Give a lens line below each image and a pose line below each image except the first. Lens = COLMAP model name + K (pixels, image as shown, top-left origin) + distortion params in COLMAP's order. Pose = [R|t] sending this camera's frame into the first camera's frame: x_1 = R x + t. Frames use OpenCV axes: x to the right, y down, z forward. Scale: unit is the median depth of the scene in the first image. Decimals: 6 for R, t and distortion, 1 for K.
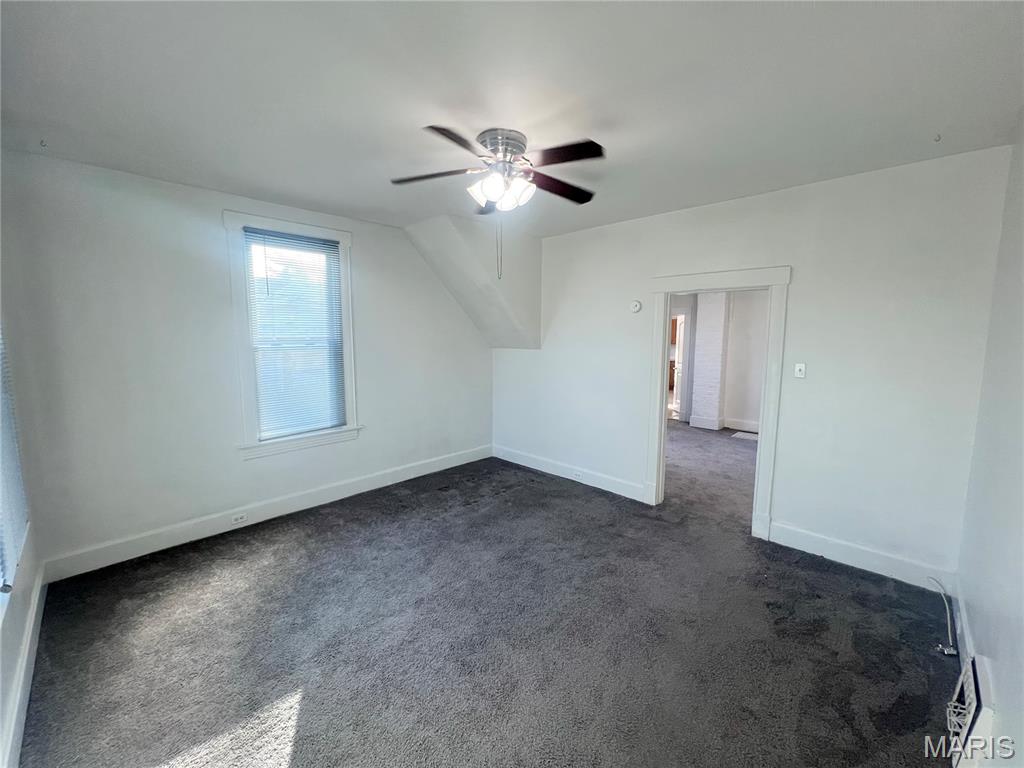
lens RADIAL K [[411.6, 0, 509.9], [0, 411.6, 380.8], [0, 0, 1]] dist [0.002569, 0.000505]
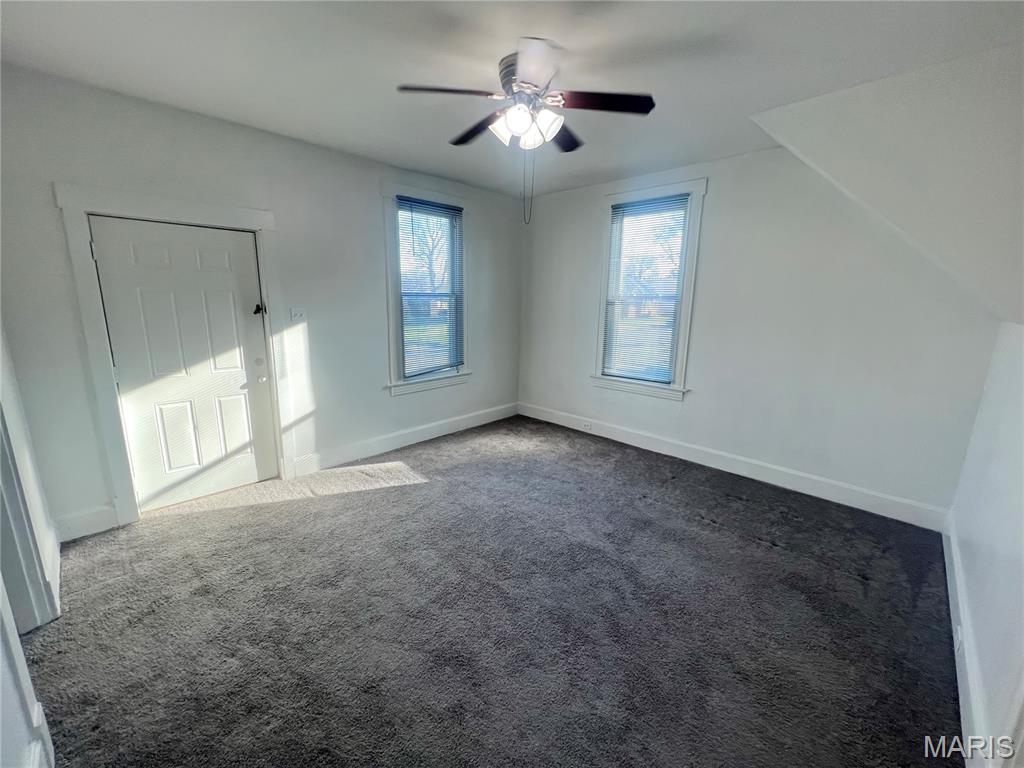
lens RADIAL K [[411.6, 0, 509.9], [0, 411.6, 380.8], [0, 0, 1]] dist [0.002569, 0.000505]
pose [[0.010247, 0.207563, -0.978168, 0.769348], [-0.119668, 0.971444, 0.204883, -0.078942], [0.992761, 0.114956, 0.034793, 0.766796]]
